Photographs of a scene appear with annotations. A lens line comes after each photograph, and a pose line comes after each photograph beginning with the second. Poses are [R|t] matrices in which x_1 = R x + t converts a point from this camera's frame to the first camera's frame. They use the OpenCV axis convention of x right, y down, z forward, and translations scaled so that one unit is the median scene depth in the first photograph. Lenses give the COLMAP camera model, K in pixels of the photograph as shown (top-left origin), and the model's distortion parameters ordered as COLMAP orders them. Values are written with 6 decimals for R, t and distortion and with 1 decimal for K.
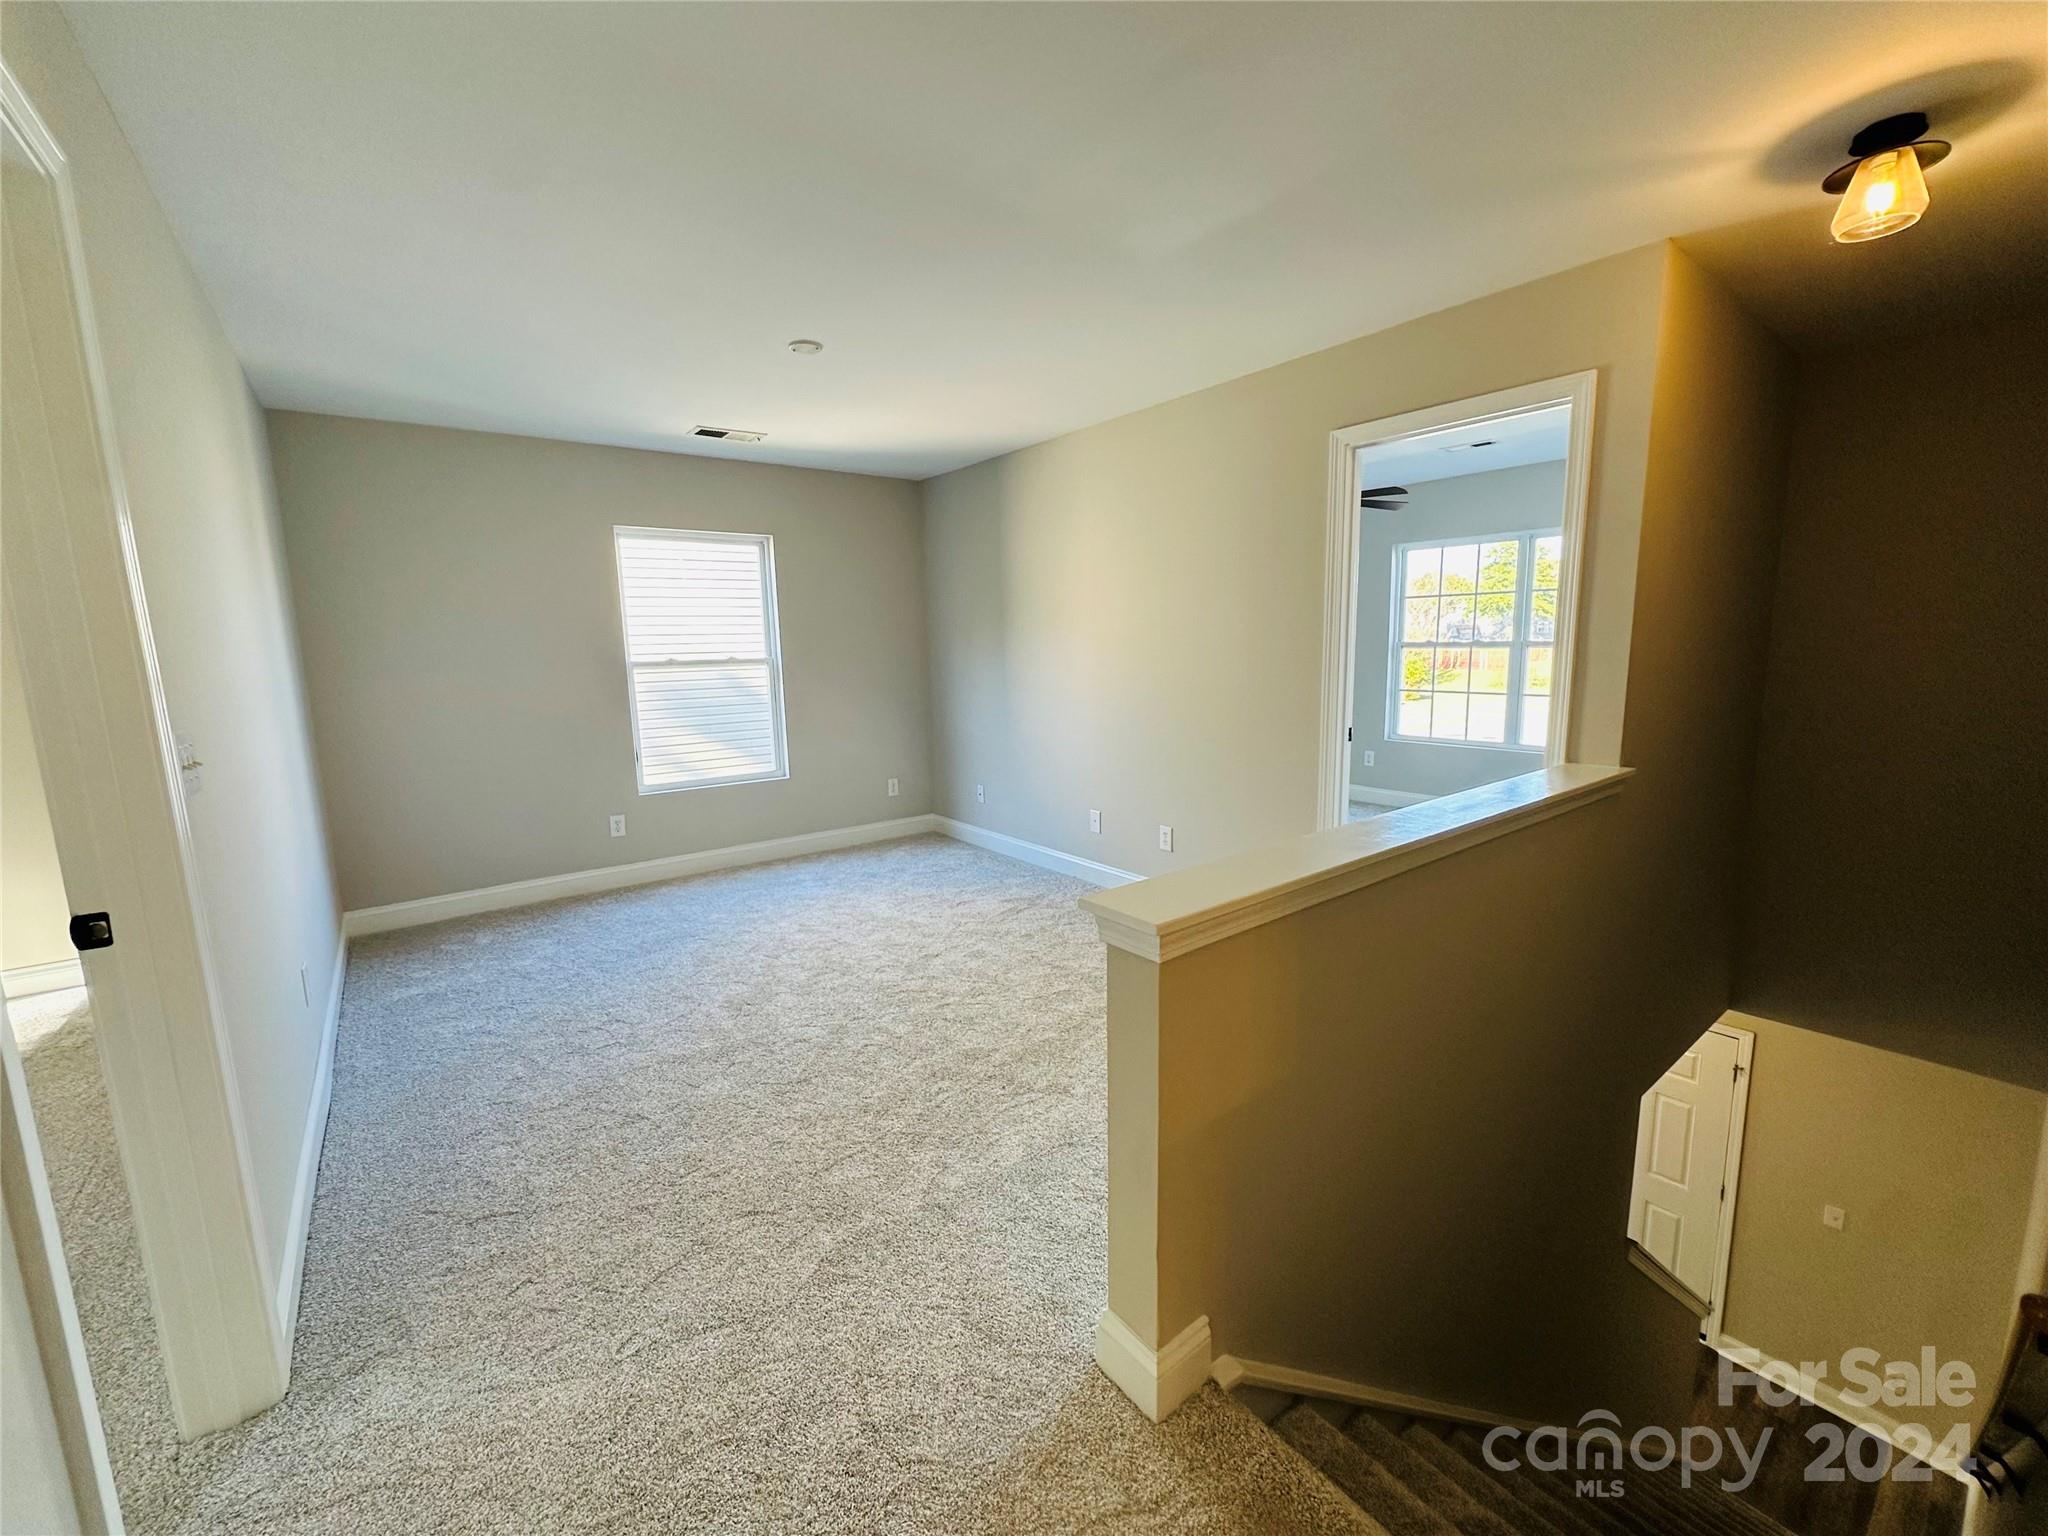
lens RADIAL K [[657.1, 0, 905.3], [0, 657.1, 750.8], [0, 0, 1]] dist [-0.000377, 0.000048]
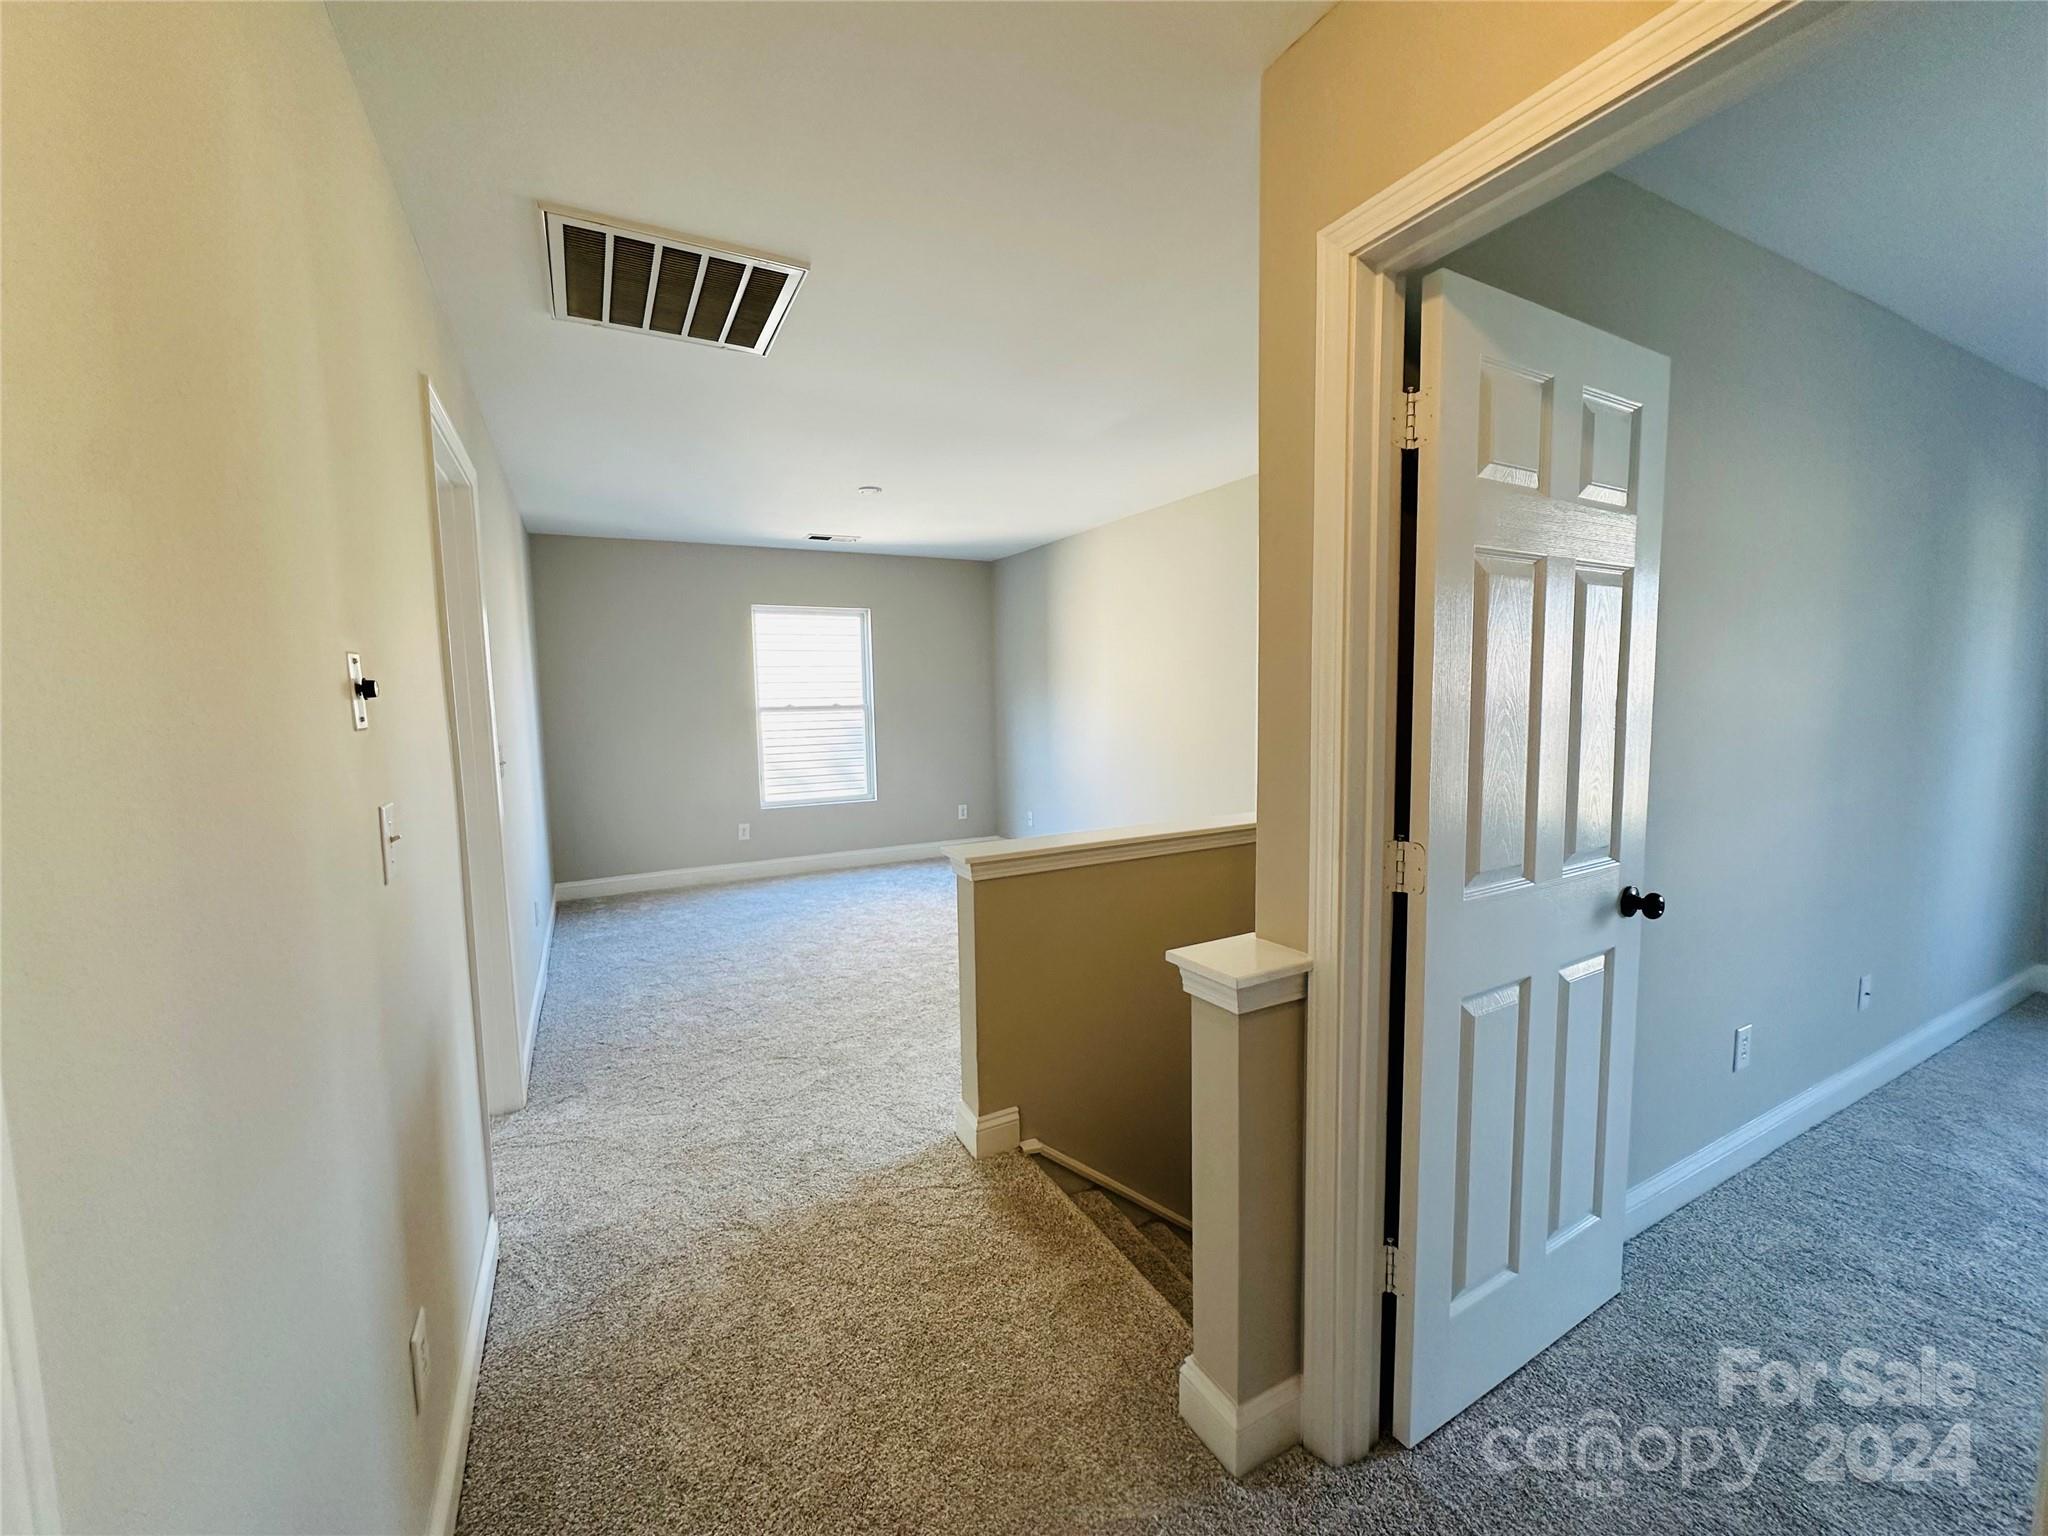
lens RADIAL K [[811.7, 0, 1024.0], [0, 811.7, 768.0], [0, 0, 1]] dist [-0.002672, -0.000045]
pose [[0.985662, 0.023413, -0.167100, 0.453902], [-0.032031, 0.998282, -0.049068, 0.059760], [0.165664, 0.053717, 0.984718, -0.604401]]
